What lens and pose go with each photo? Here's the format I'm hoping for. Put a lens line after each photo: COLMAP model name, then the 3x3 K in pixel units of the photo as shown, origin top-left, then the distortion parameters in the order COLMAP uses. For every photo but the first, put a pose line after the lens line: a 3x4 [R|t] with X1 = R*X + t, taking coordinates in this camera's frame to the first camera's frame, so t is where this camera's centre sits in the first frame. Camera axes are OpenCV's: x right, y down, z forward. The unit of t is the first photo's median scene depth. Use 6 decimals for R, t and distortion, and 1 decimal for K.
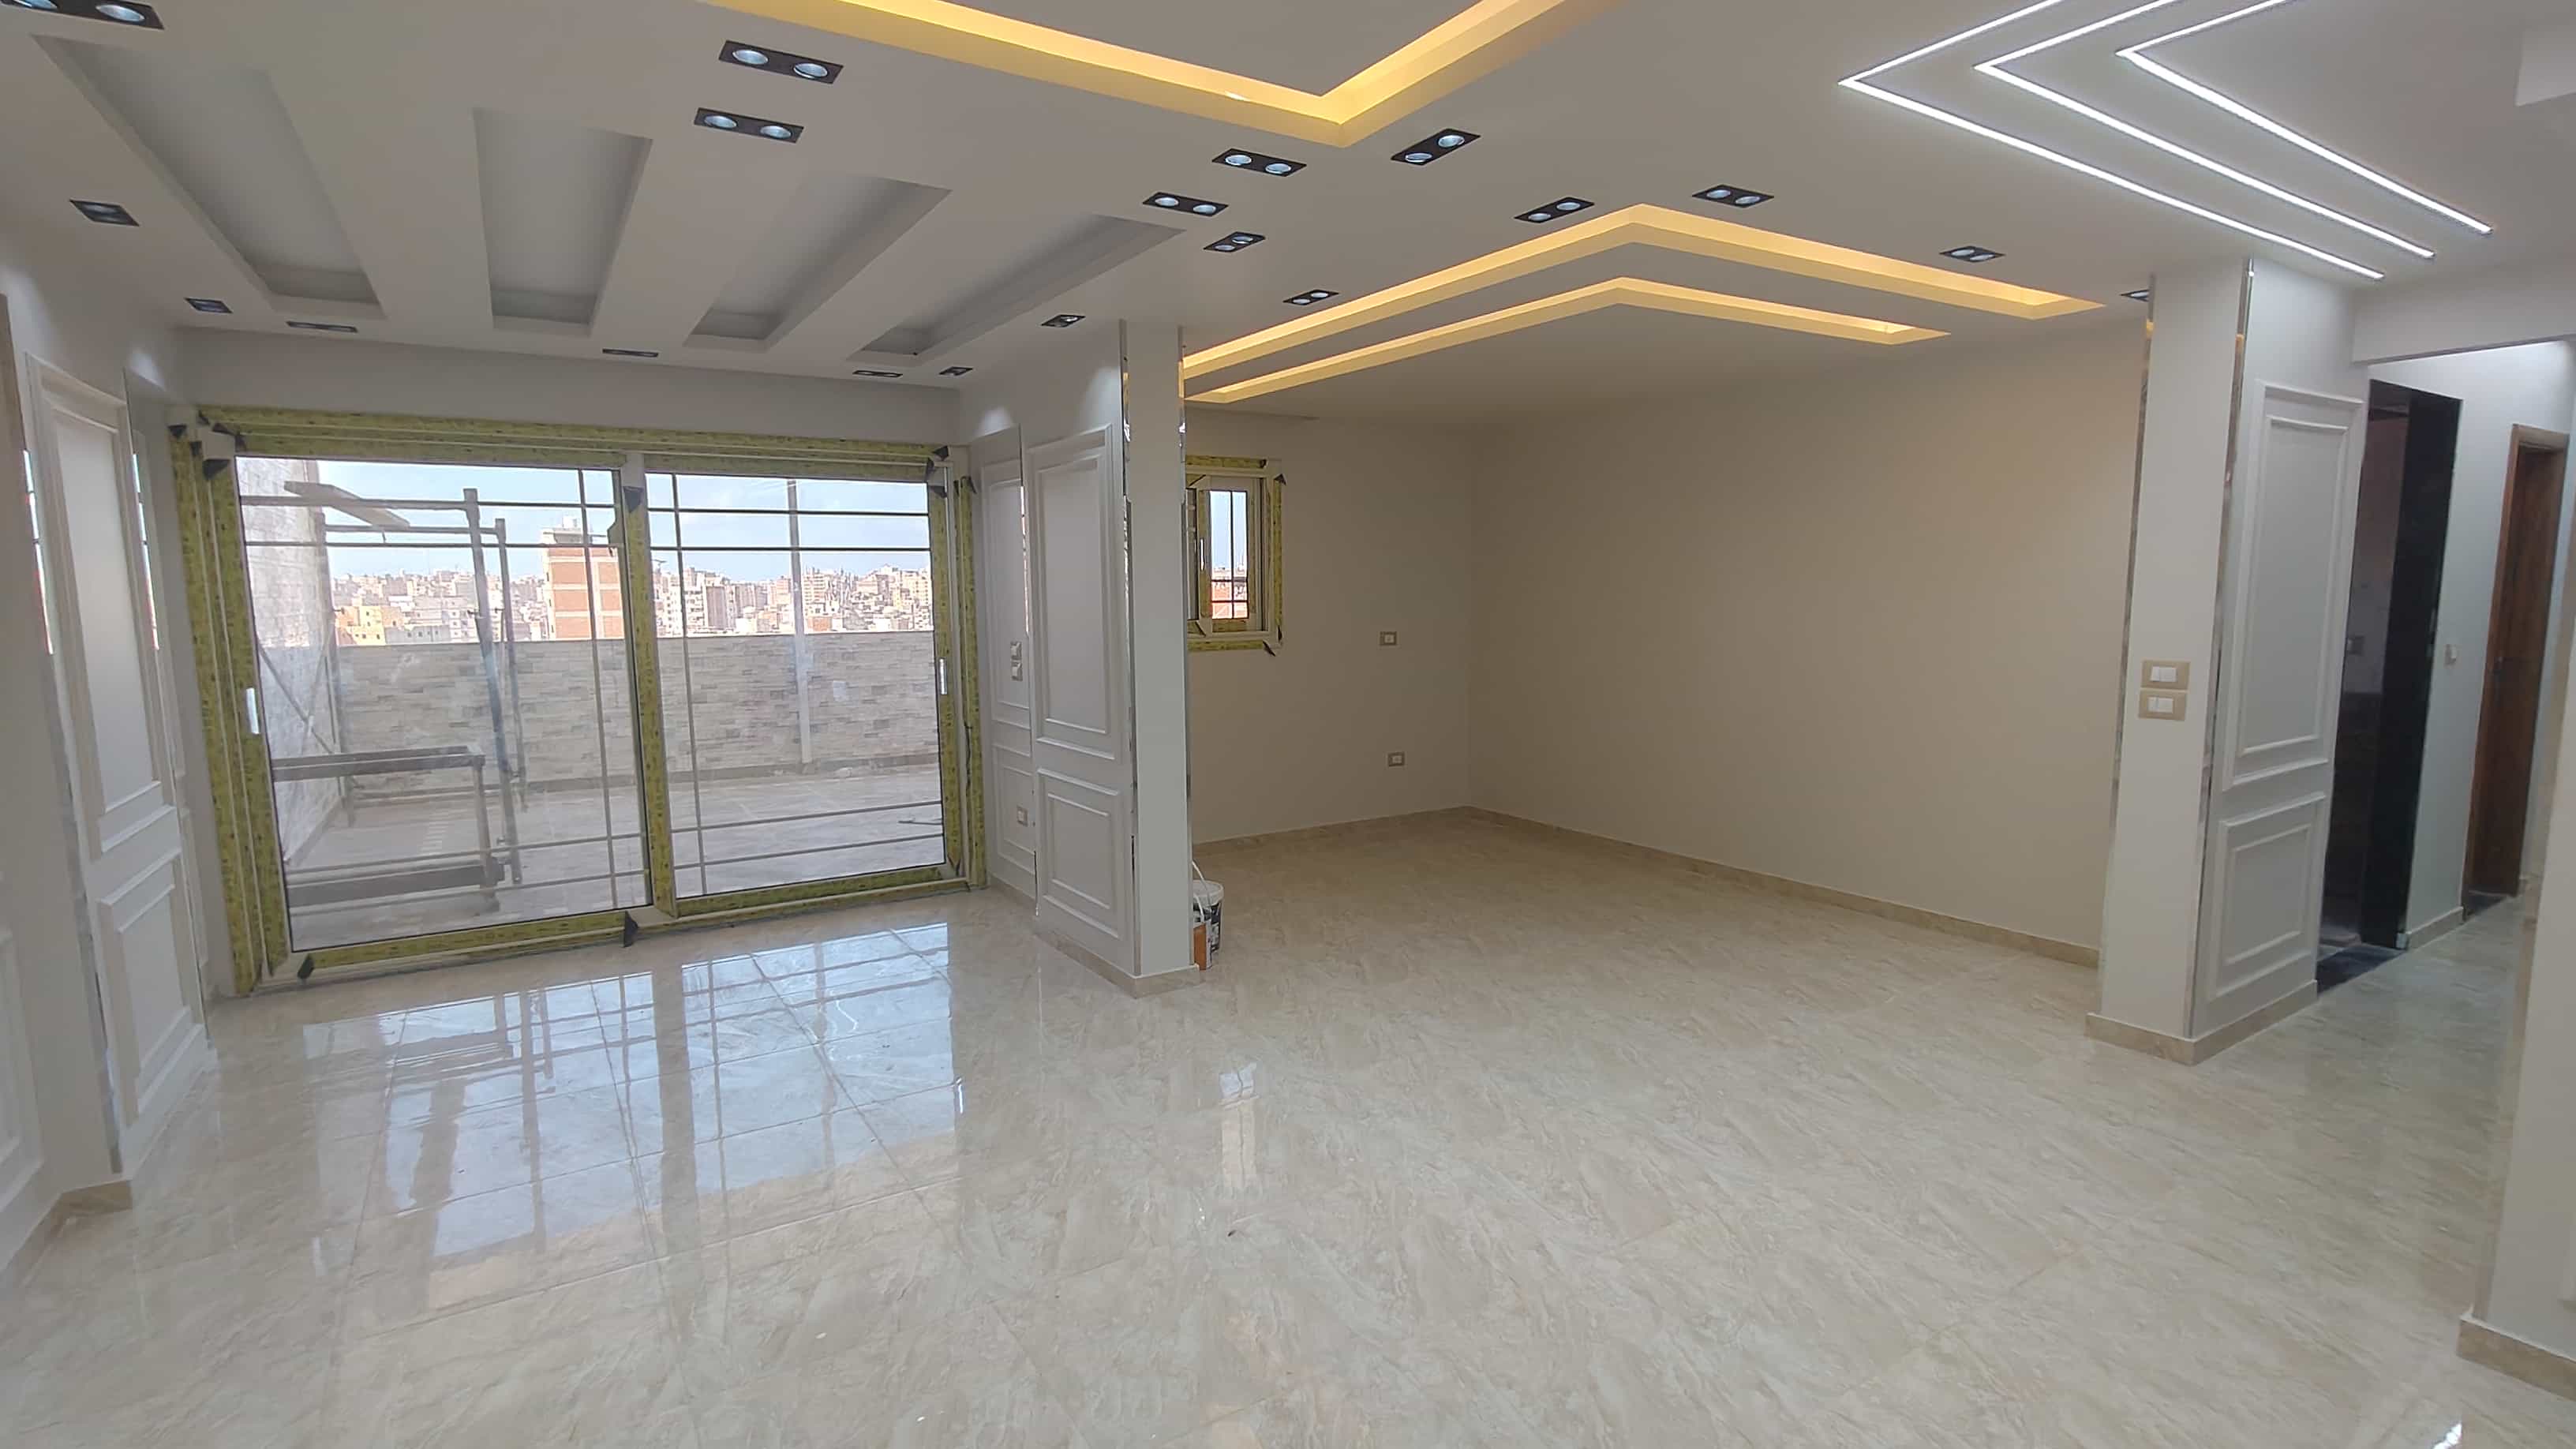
lens RADIAL K [[1207.0, 0, 1278.6], [0, 1207.0, 736.9], [0, 0, 1]] dist [-0.008551, 0.002361]
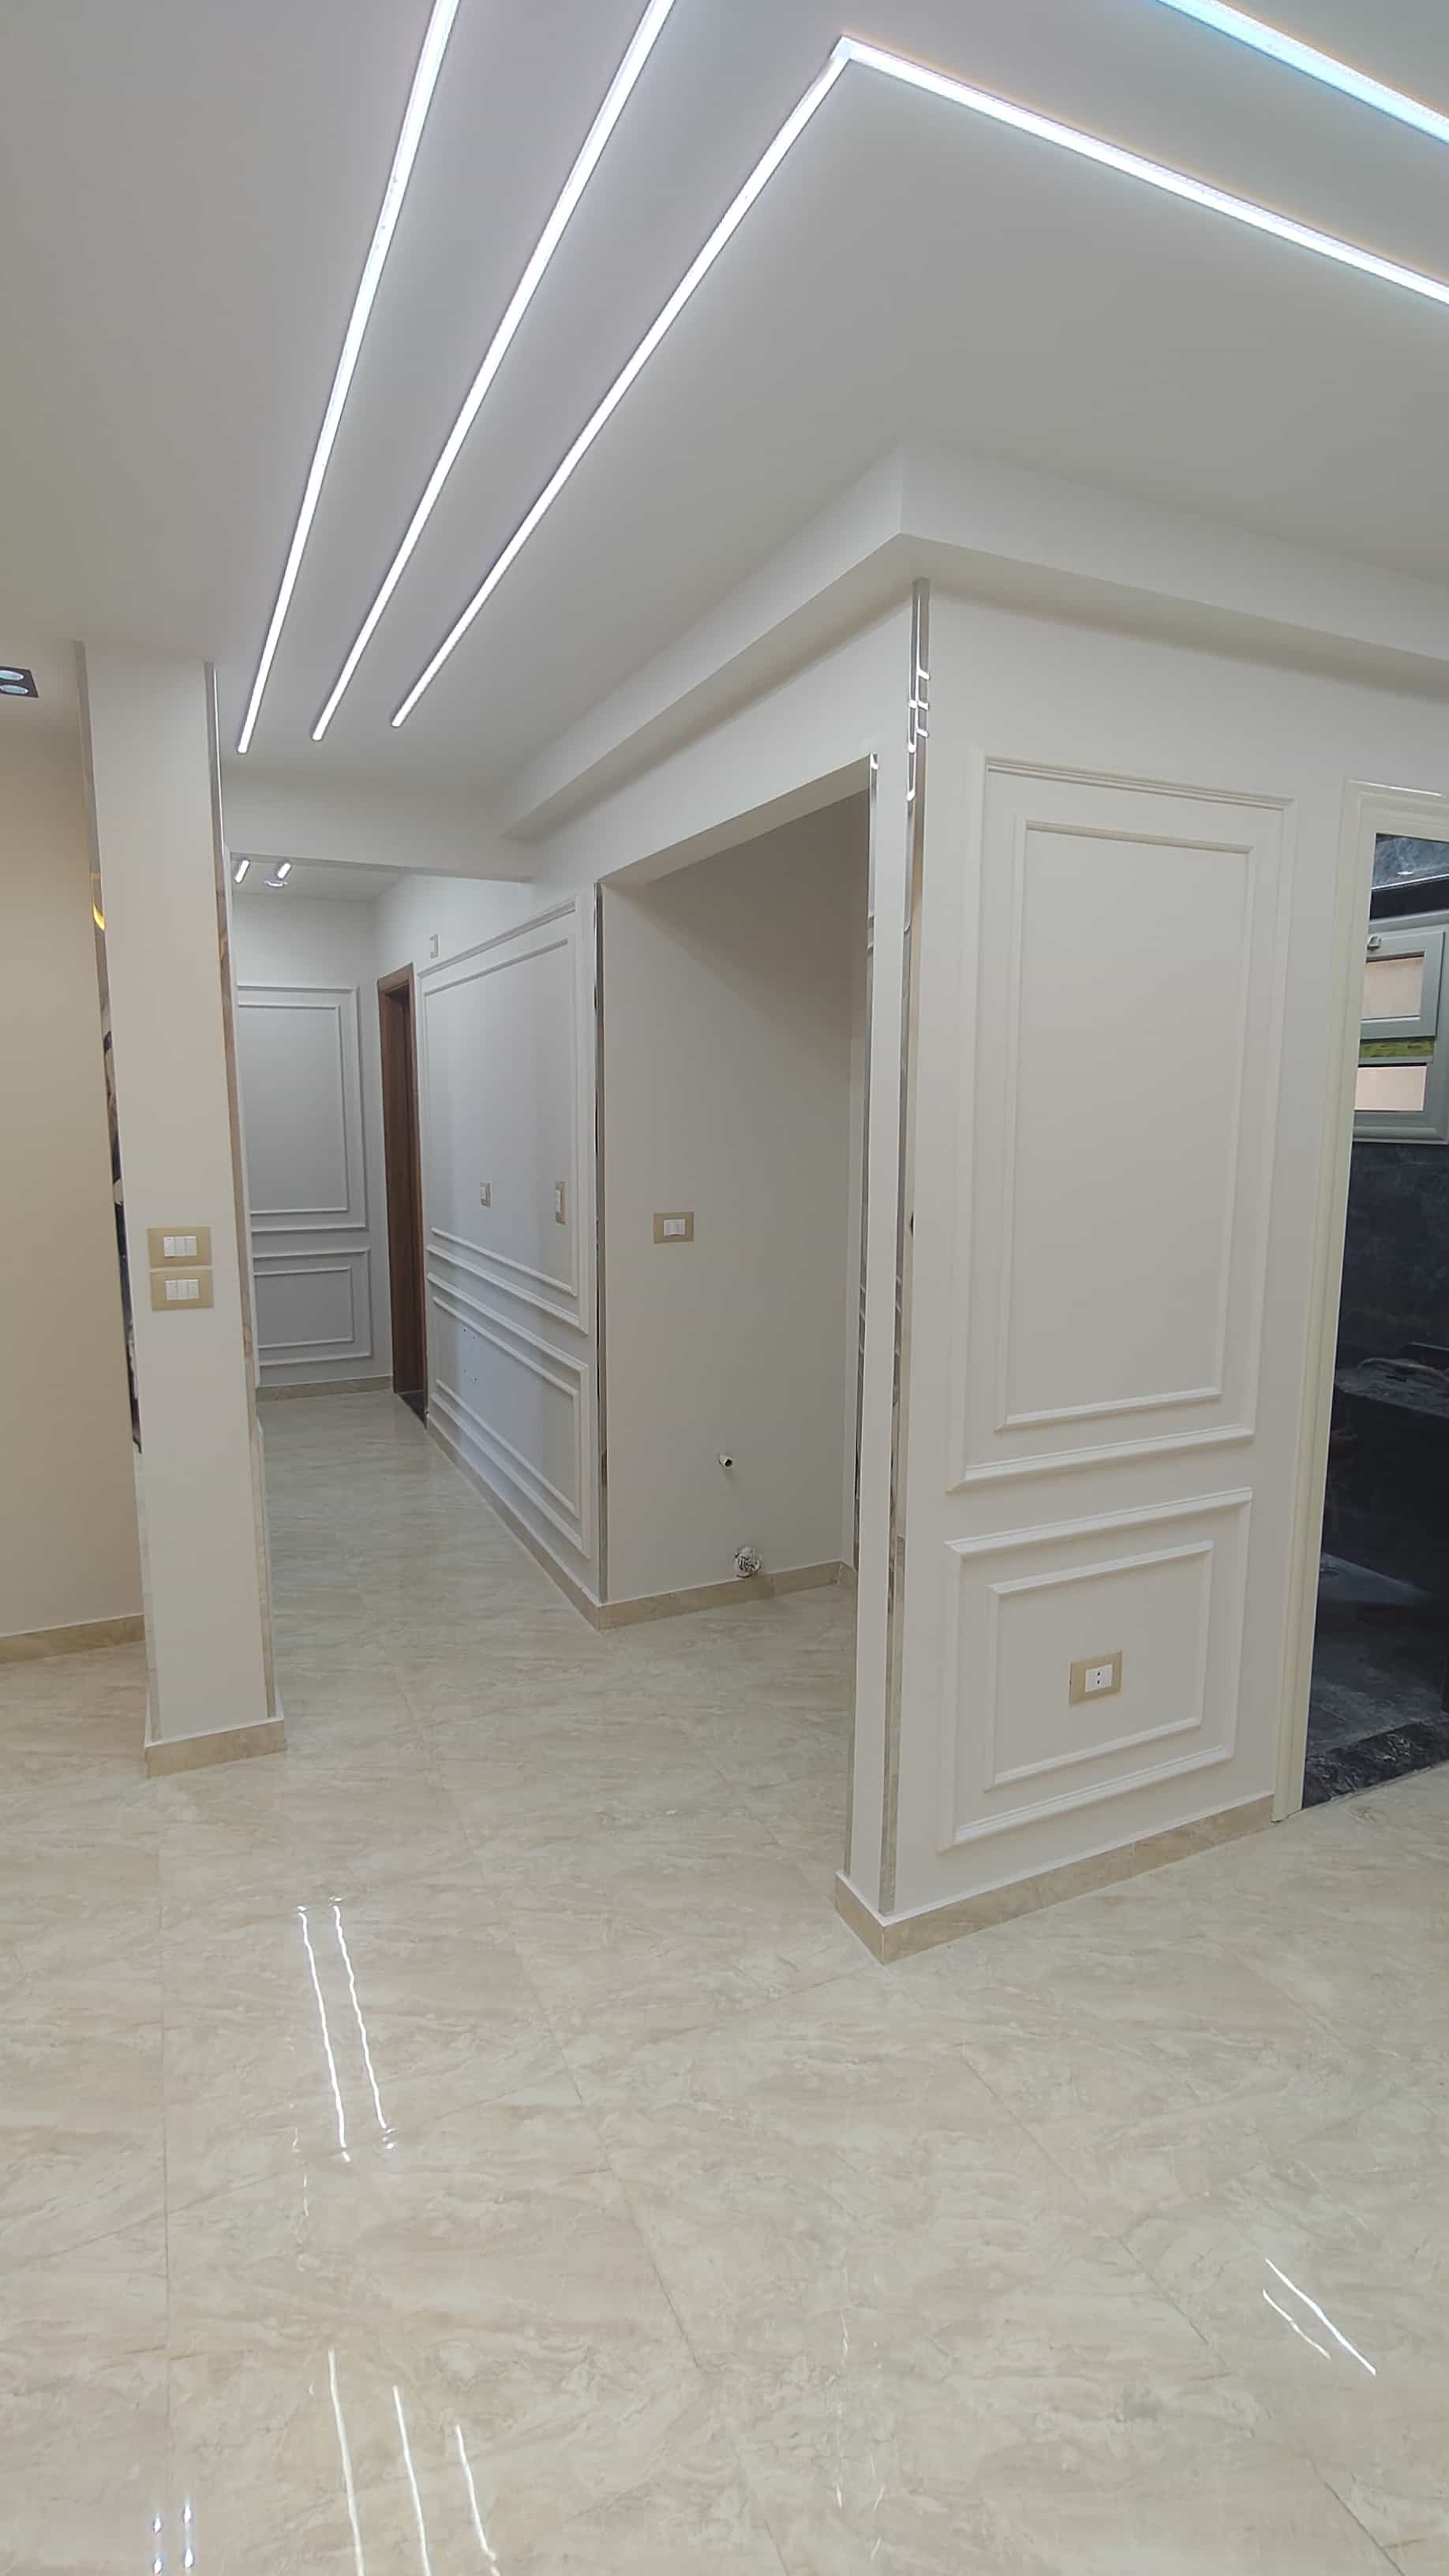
lens RADIAL K [[1207.0, 0, 722.1], [0, 1207.0, 1286.2], [0, 0, 1]] dist [-0.008551, 0.002361]
pose [[0.135024, -0.142224, 0.980582, 0.085254], [0.124953, 0.984188, 0.125541, -0.076271], [-0.982932, 0.105576, 0.150660, 0.573165]]
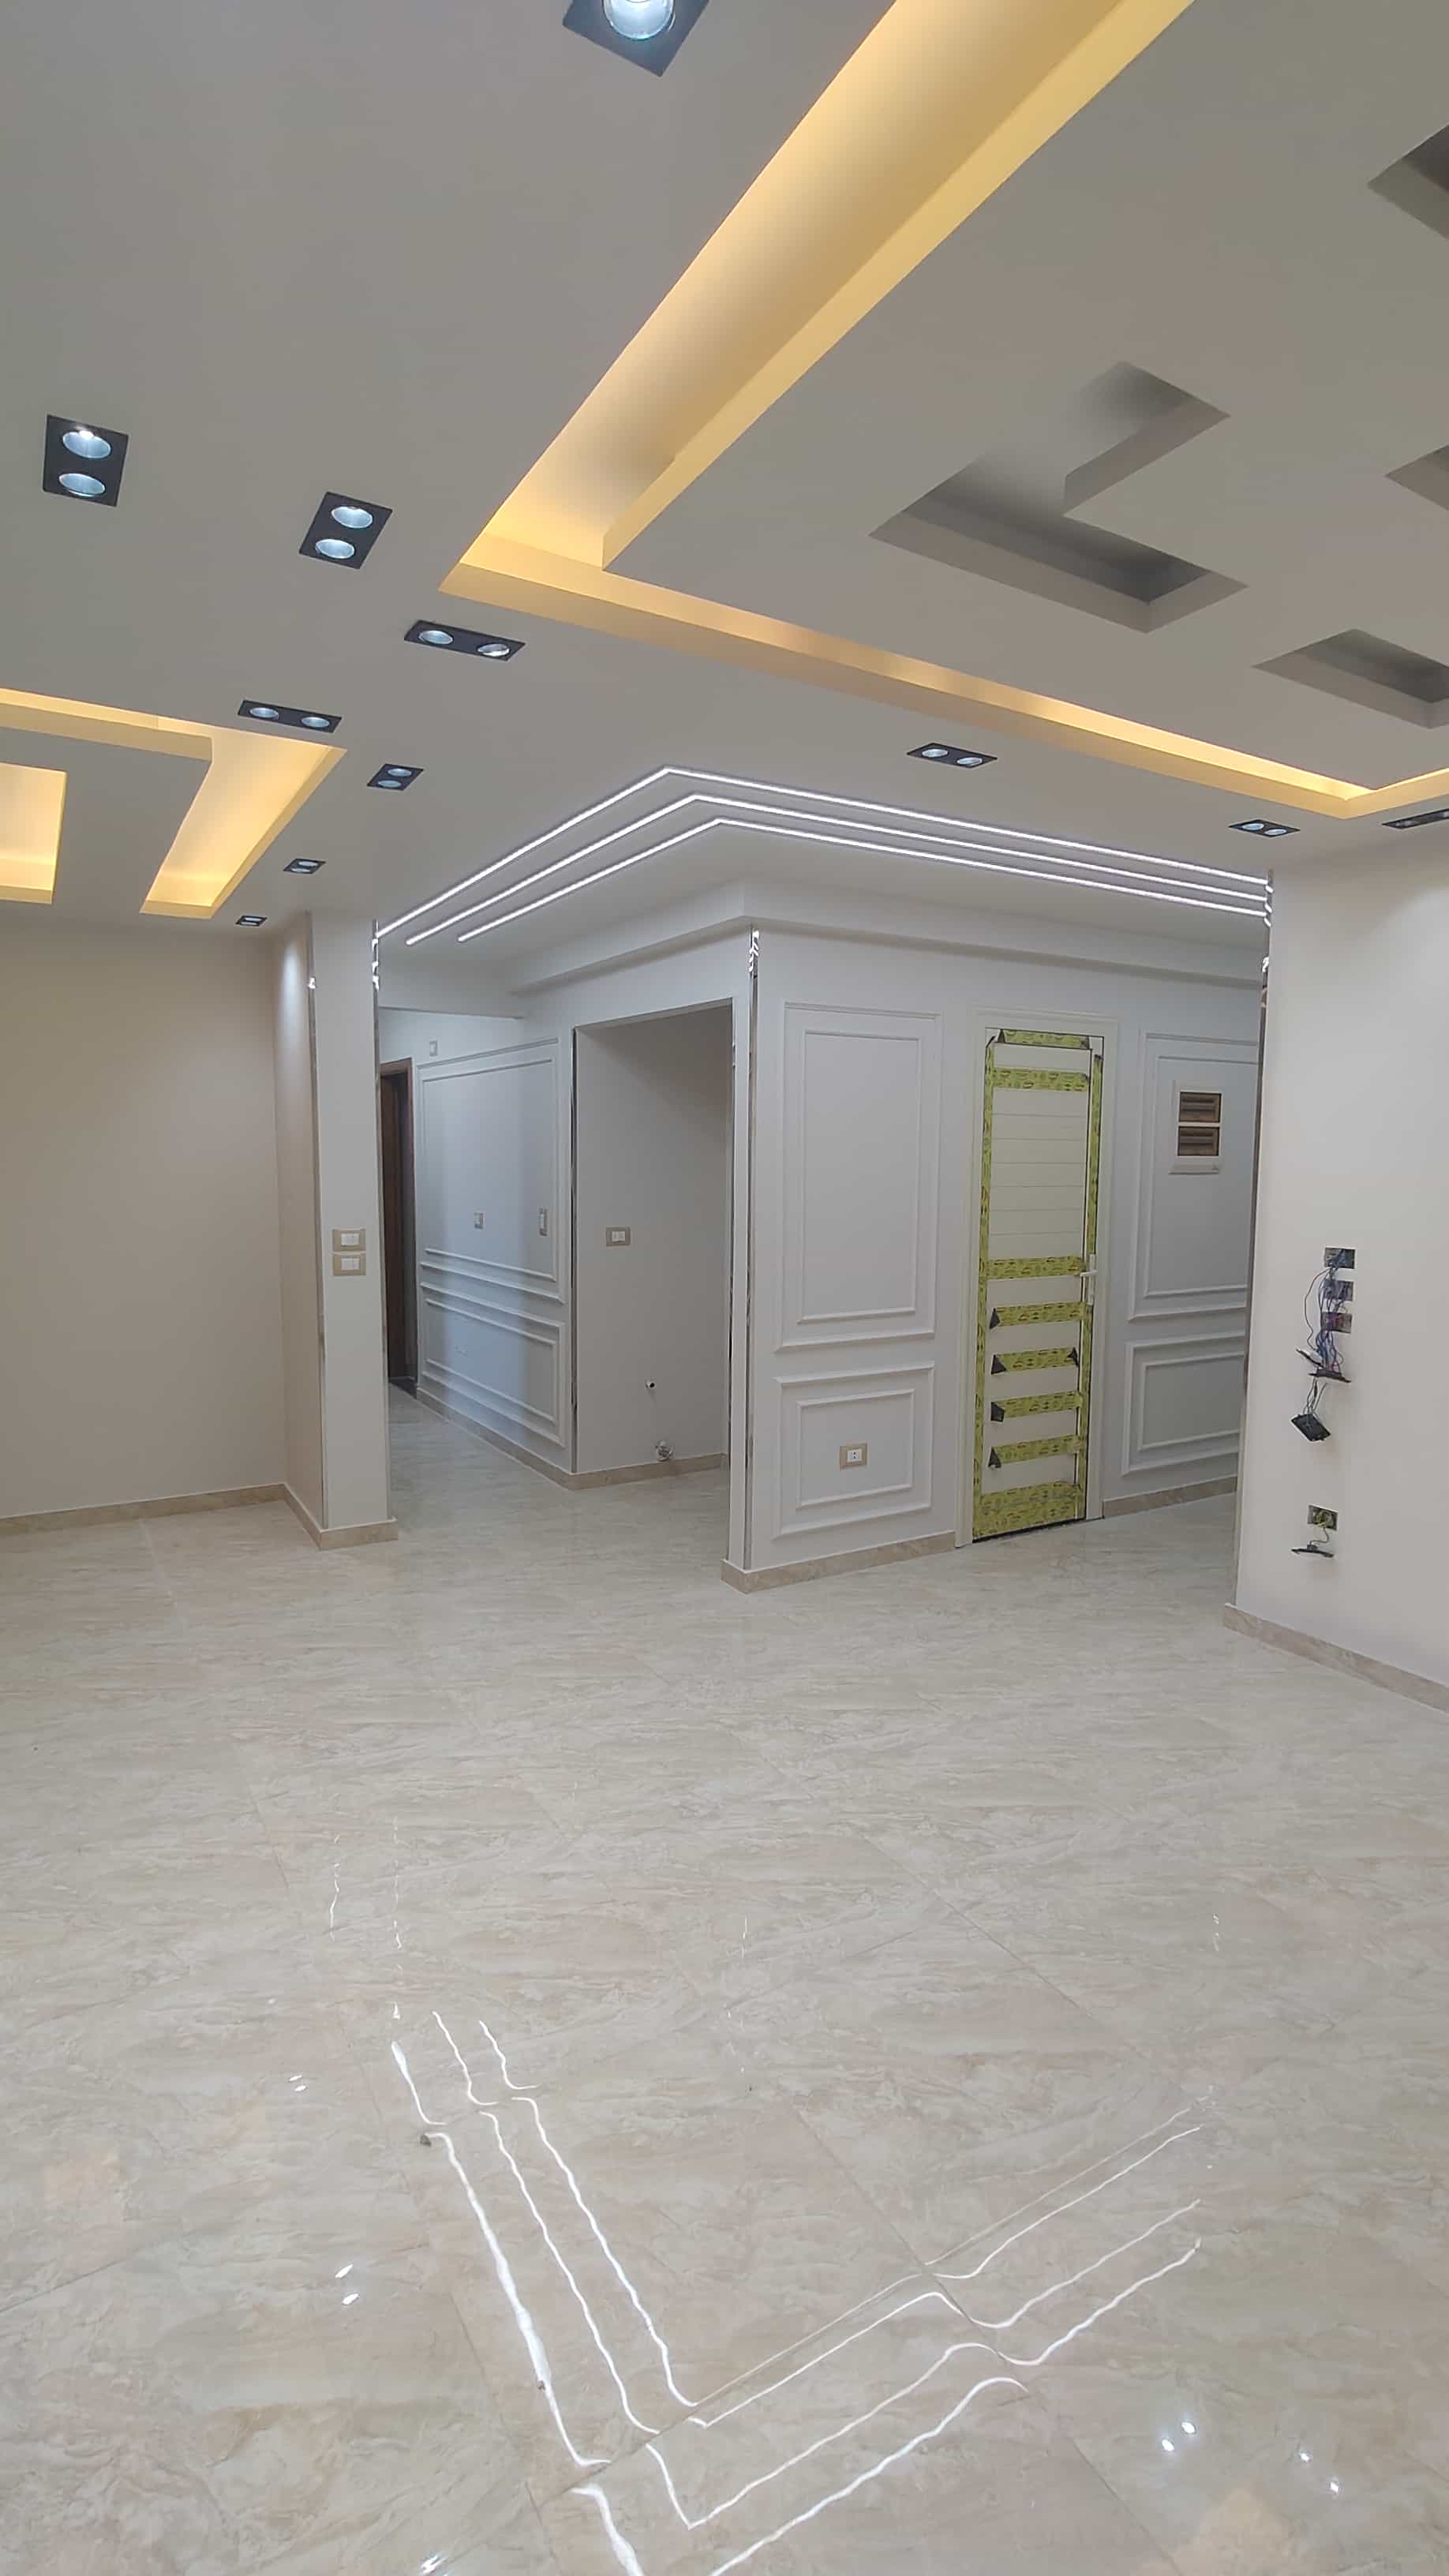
lens RADIAL K [[1207.0, 0, 718.2], [0, 1207.0, 1281.4], [0, 0, 1]] dist [-0.008551, 0.002361]
pose [[0.035937, -0.093002, 0.995017, -0.481216], [0.118709, 0.989008, 0.088153, -0.071874], [-0.992279, 0.114949, 0.046583, 0.557684]]
